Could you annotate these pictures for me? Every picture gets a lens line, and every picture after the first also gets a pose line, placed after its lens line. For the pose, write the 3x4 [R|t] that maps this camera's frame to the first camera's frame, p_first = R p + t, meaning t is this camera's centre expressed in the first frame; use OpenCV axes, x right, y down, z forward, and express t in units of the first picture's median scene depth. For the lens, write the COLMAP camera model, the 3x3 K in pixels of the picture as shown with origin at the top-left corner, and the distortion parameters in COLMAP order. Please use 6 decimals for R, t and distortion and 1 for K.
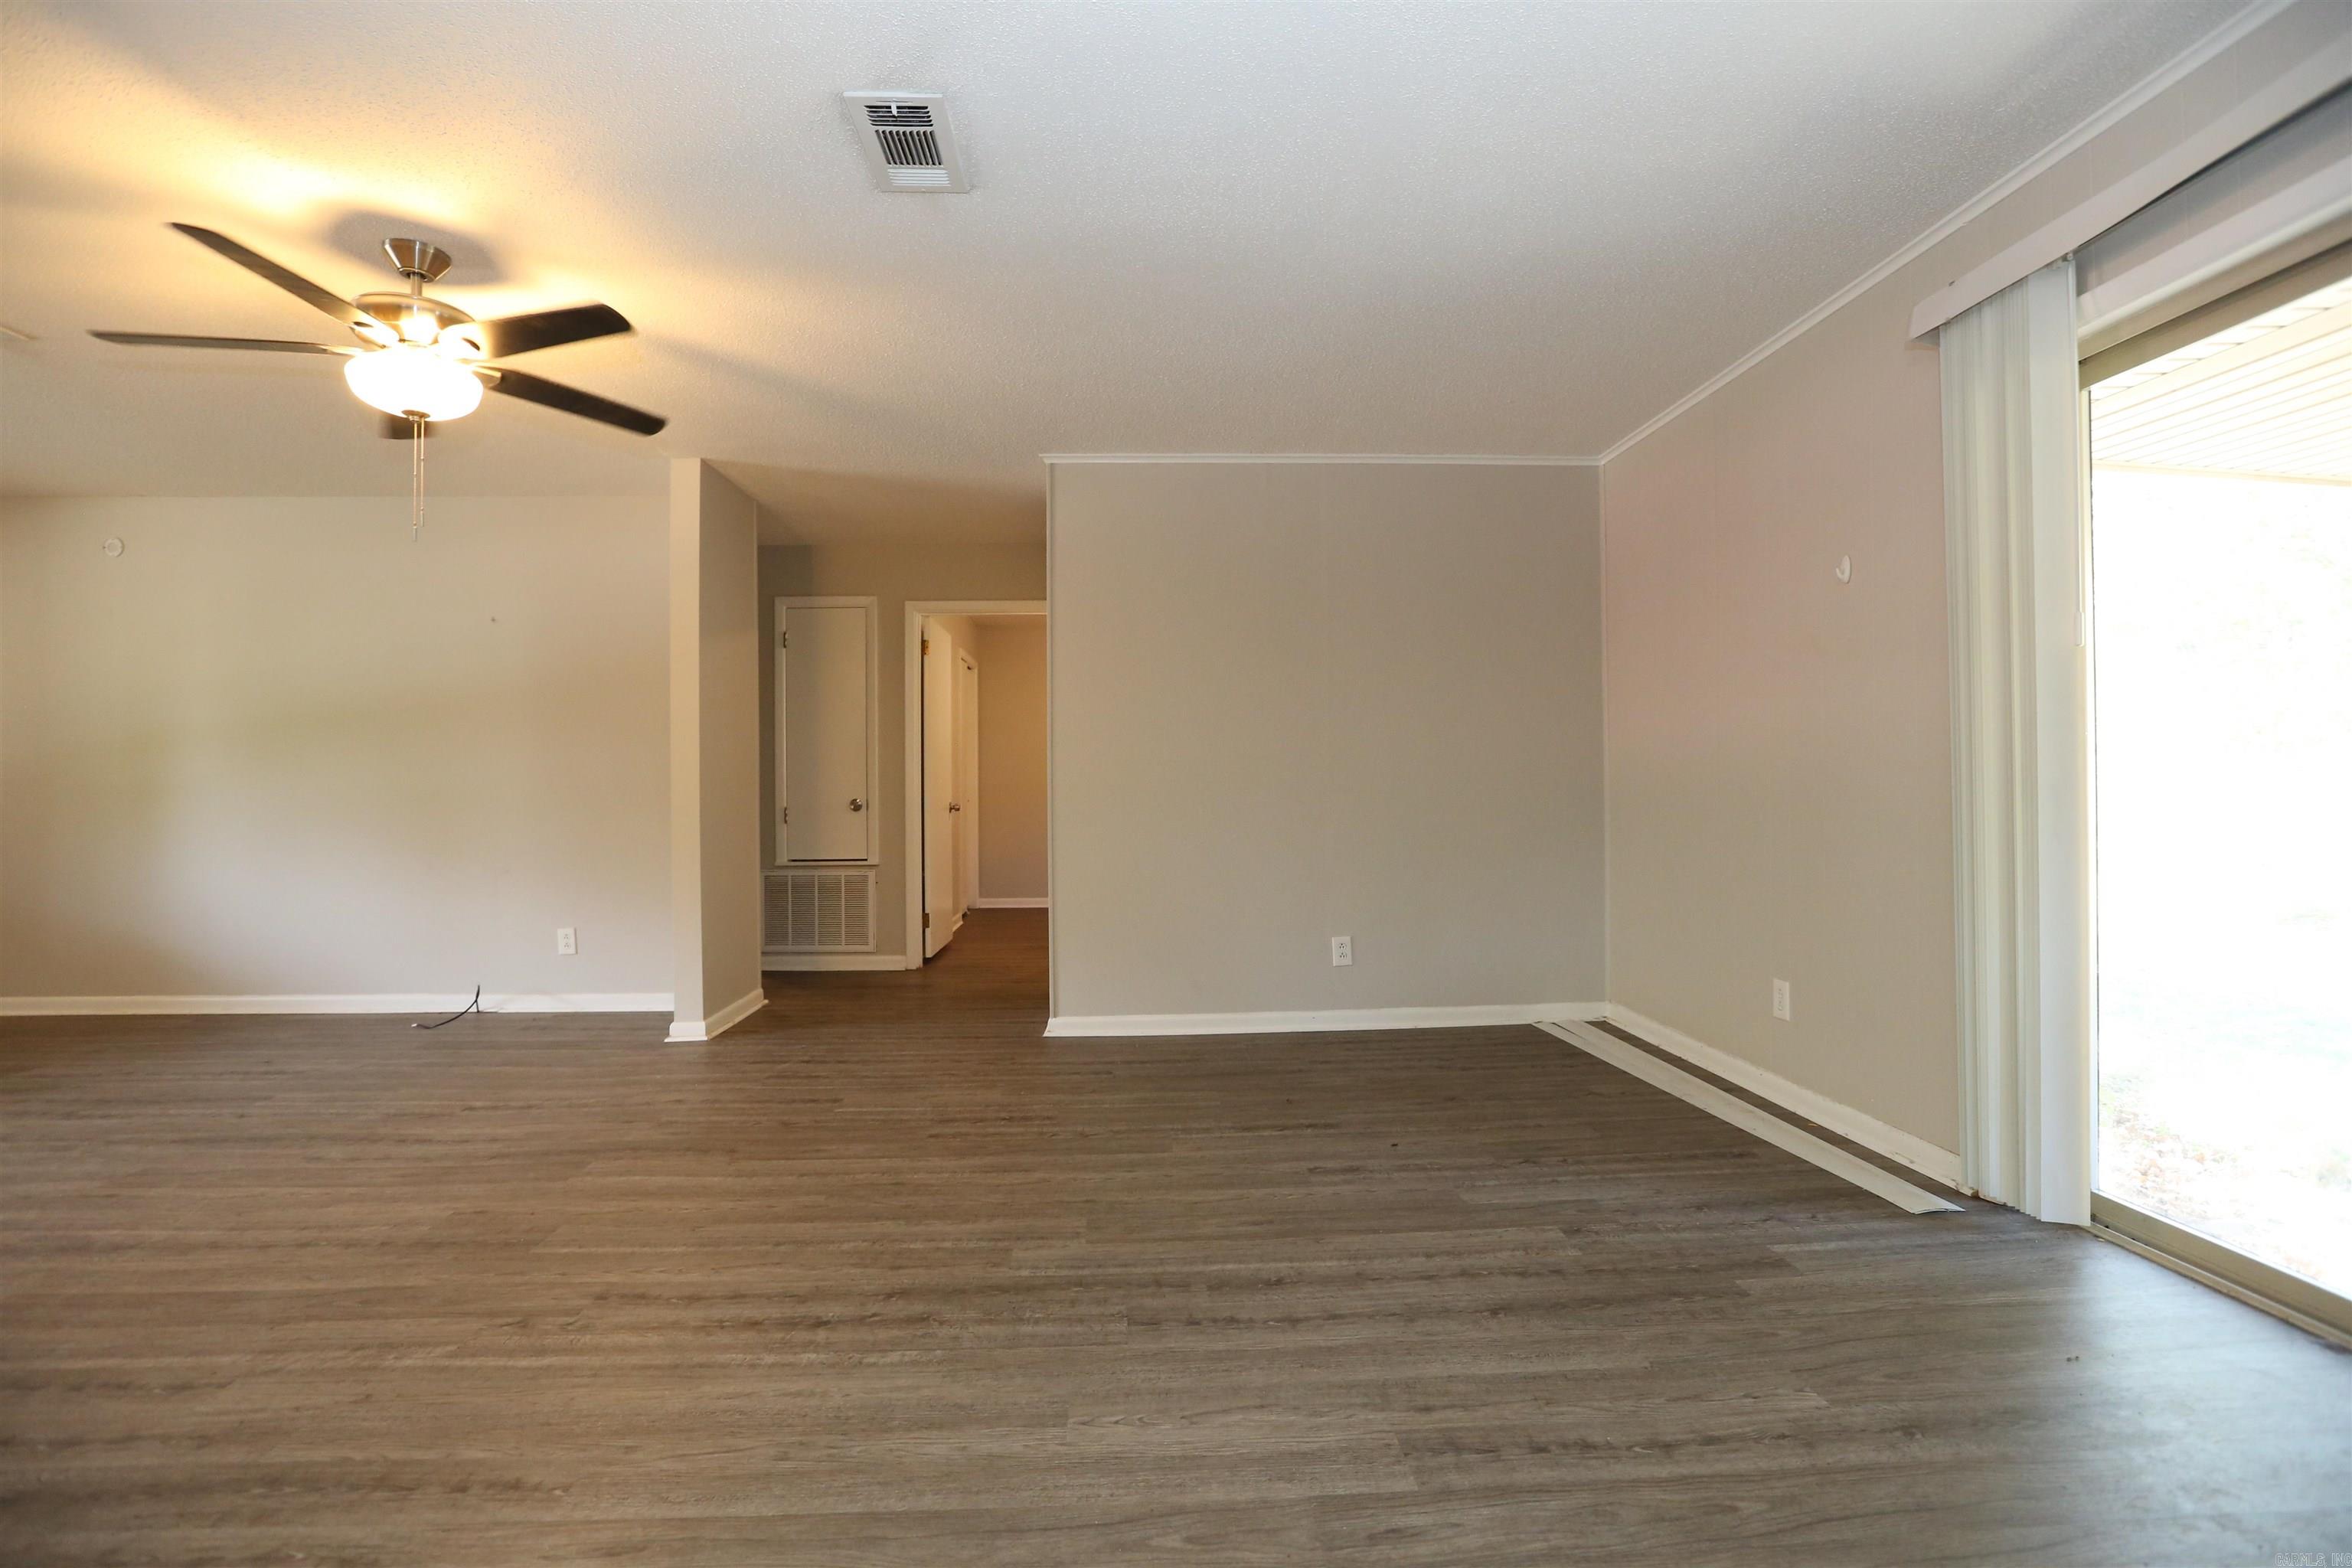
lens RADIAL K [[1064.4, 0, 1182.4], [0, 1064.4, 773.5], [0, 0, 1]] dist [-0.050514, 0.016083]
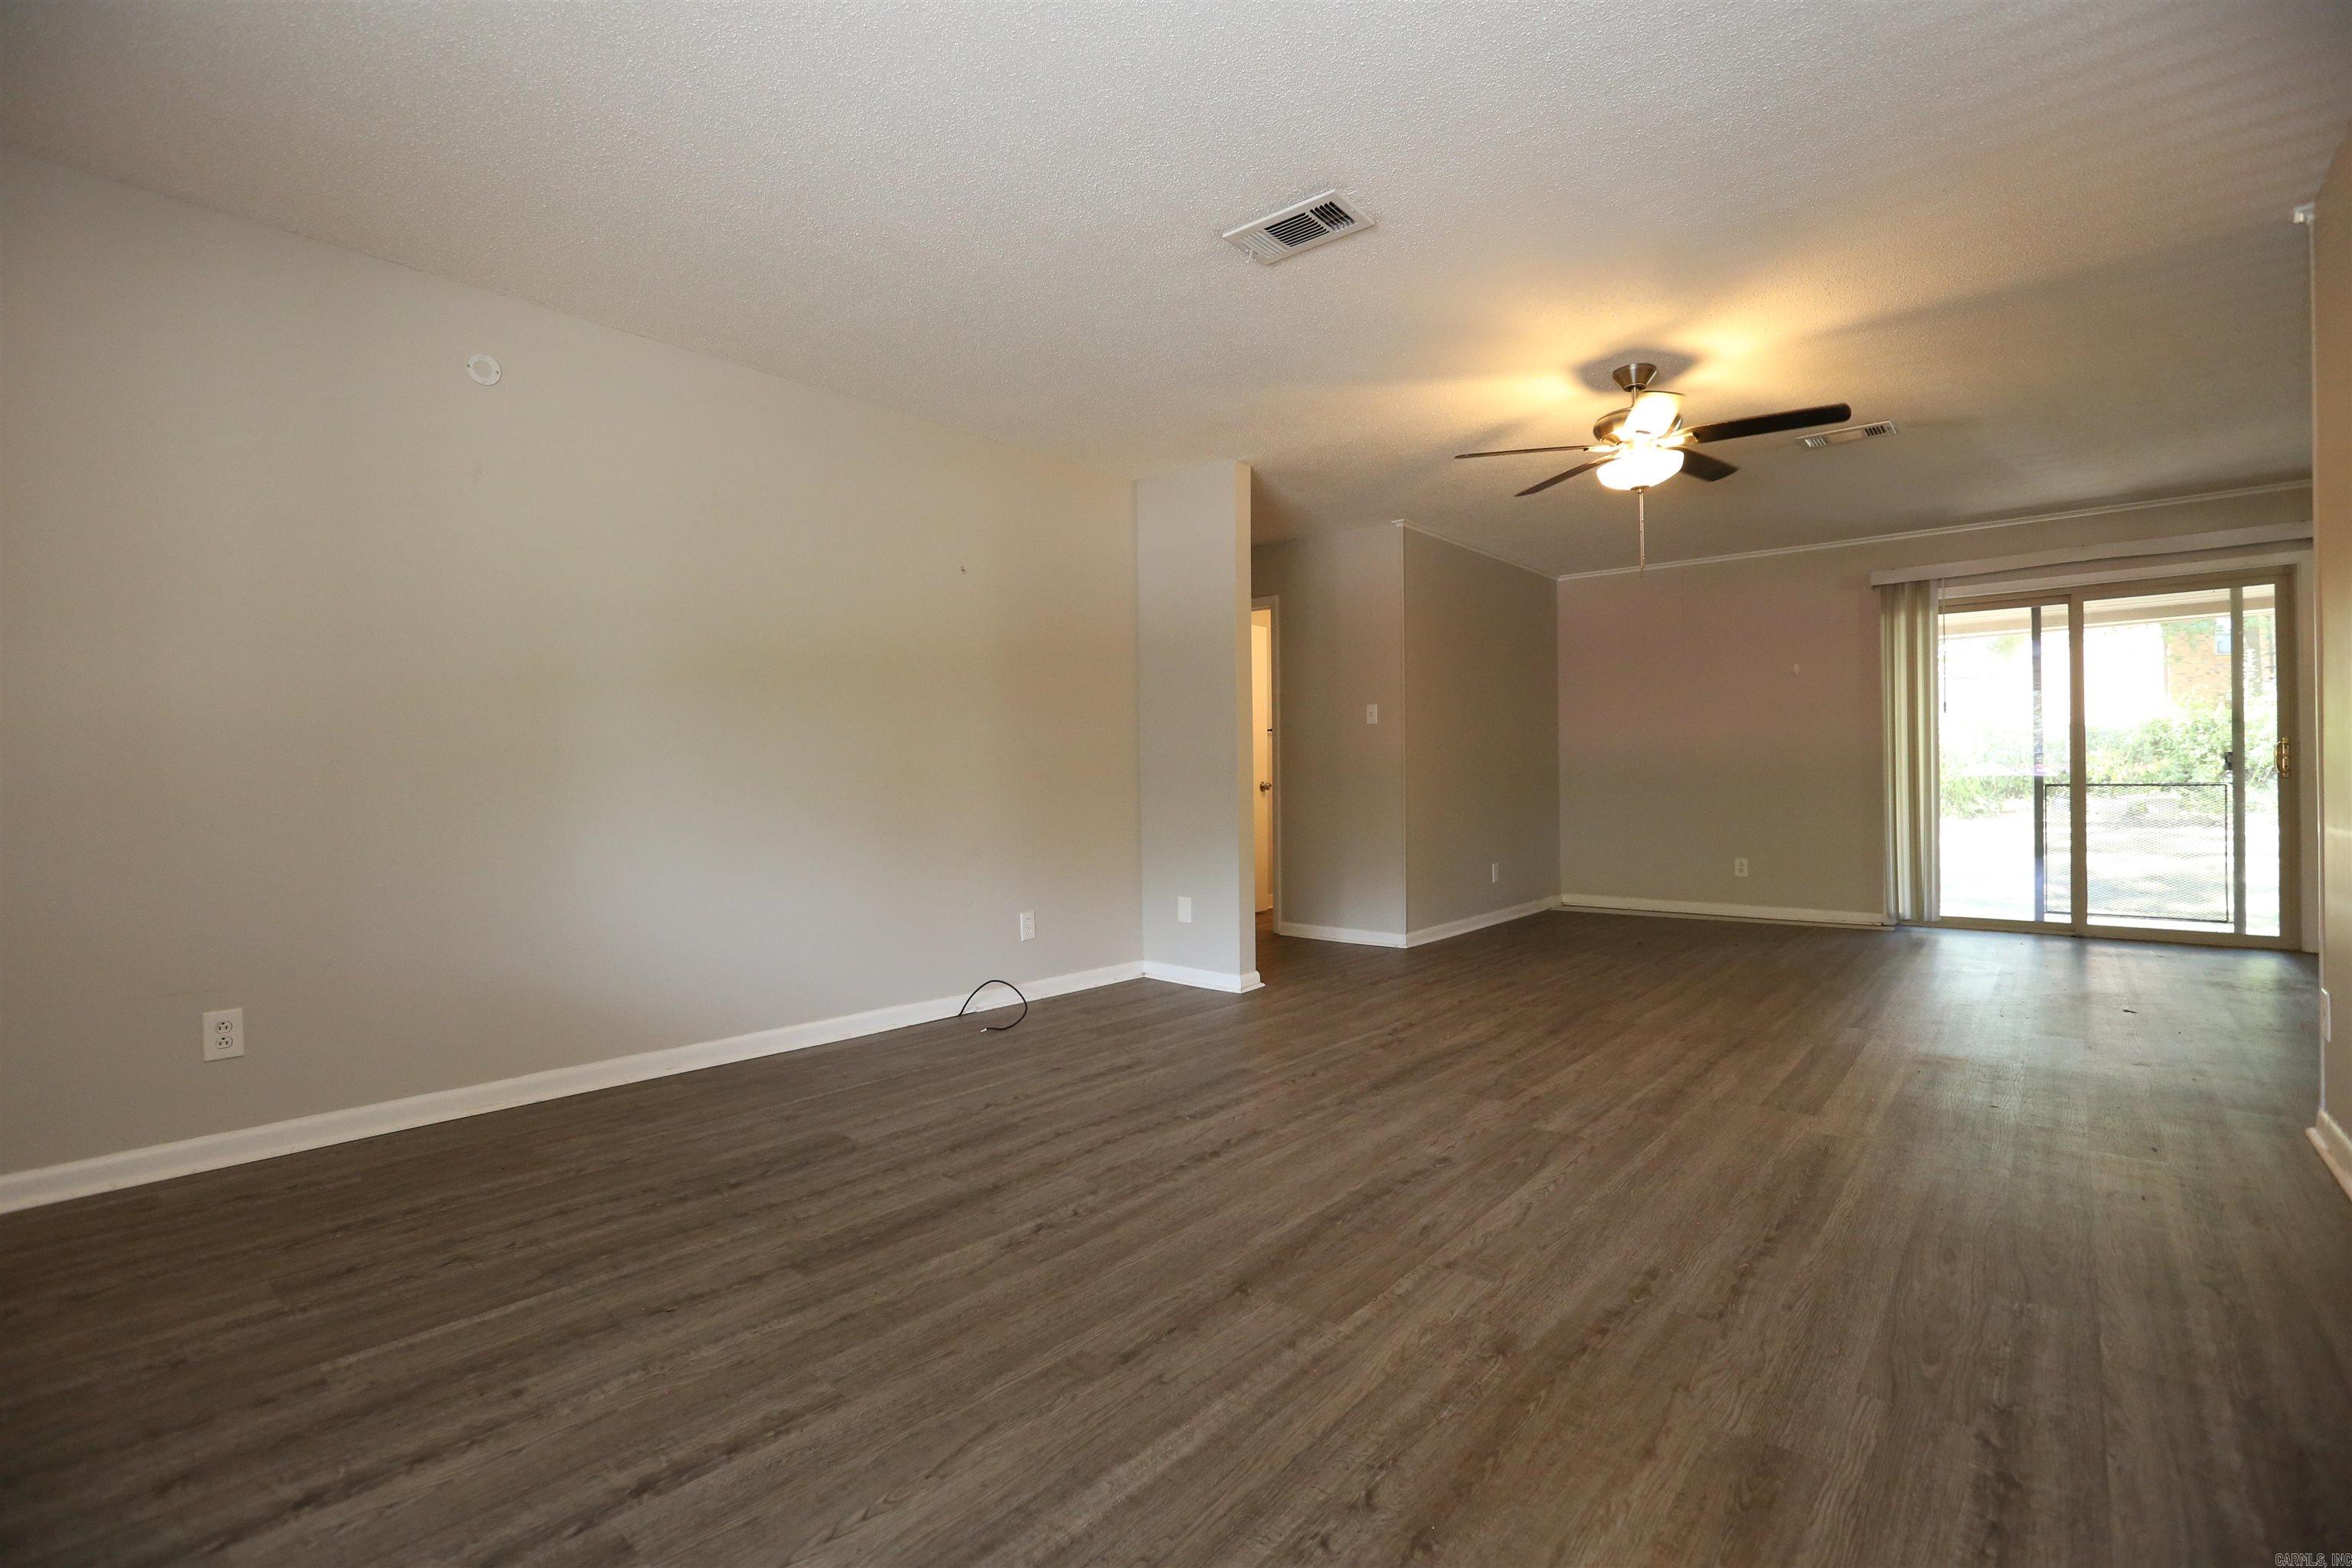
lens RADIAL K [[1064.4, 0, 1176.8], [0, 1064.4, 779.0], [0, 0, 1]] dist [-0.050514, 0.016083]
pose [[0.693730, 0.000142, 0.720236, -2.745102], [-0.006332, 0.999963, 0.005901, 0.052933], [-0.720208, -0.008654, 0.693704, 0.573568]]
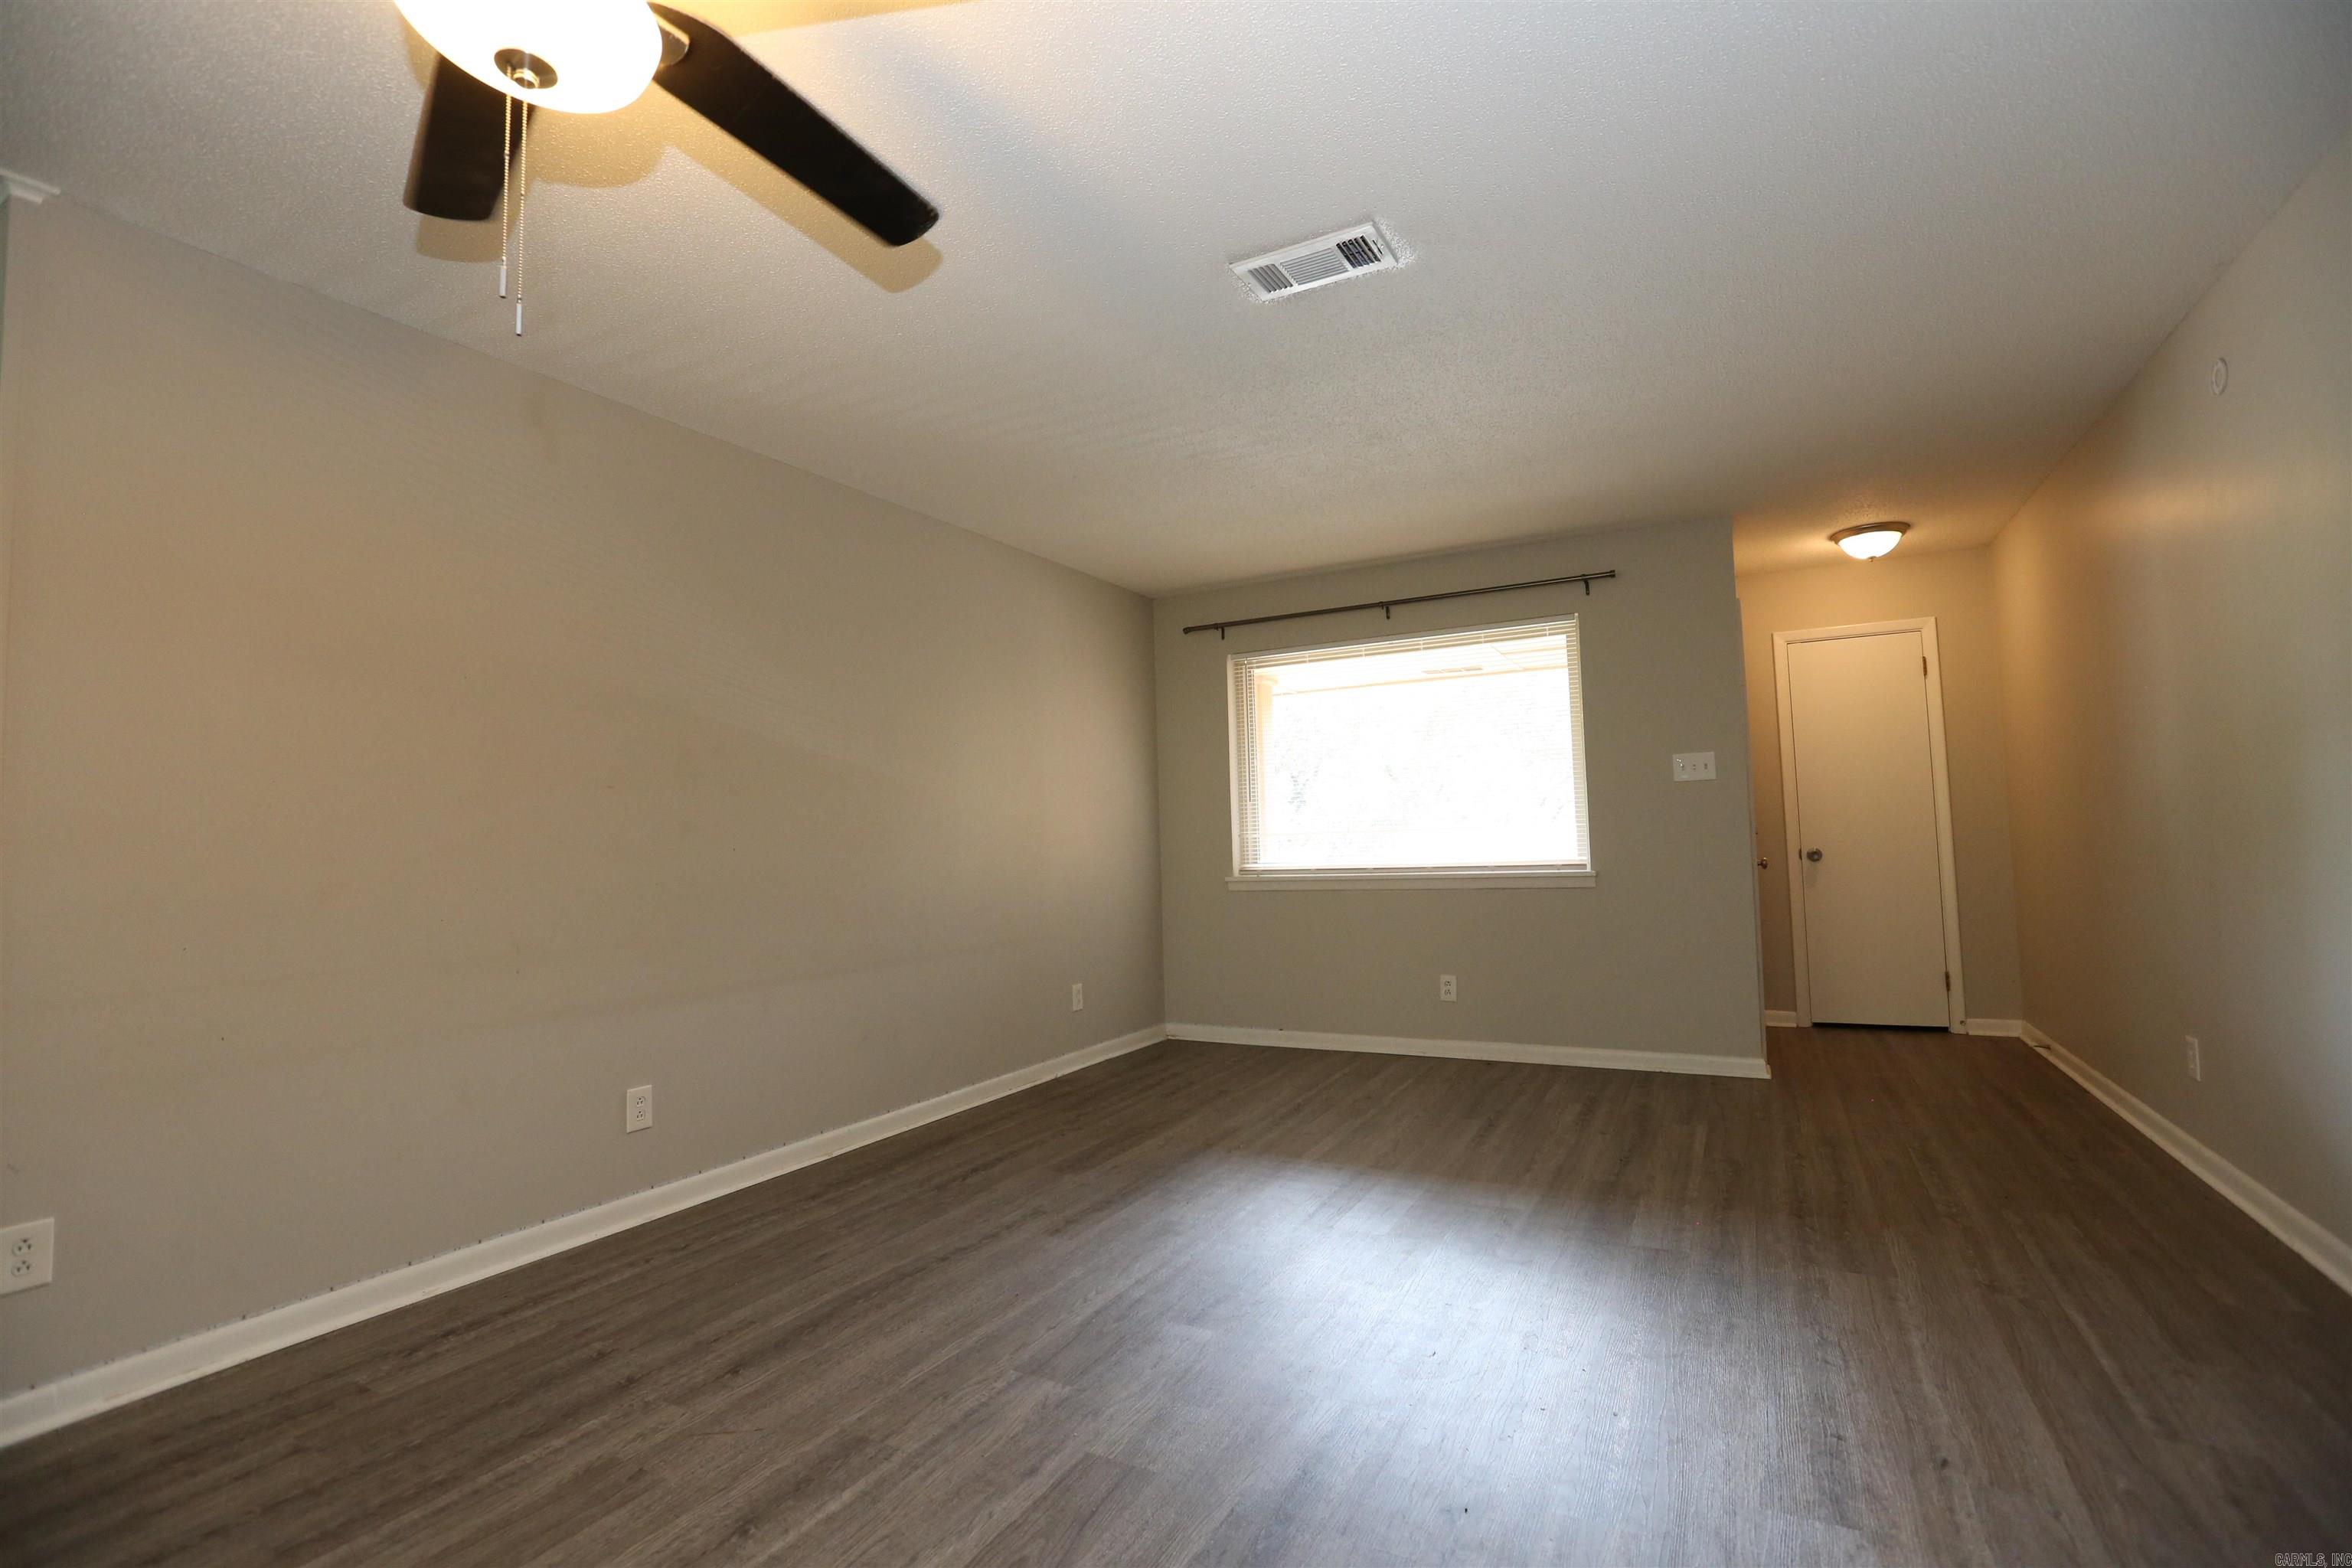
lens RADIAL K [[1064.4, 0, 1181.3], [0, 1064.4, 791.2], [0, 0, 1]] dist [-0.050514, 0.016083]
pose [[-0.524151, -0.020854, -0.851370, -0.644083], [0.043299, 0.997755, -0.051097, 0.009833], [0.850524, -0.063646, -0.522071, 1.821944]]
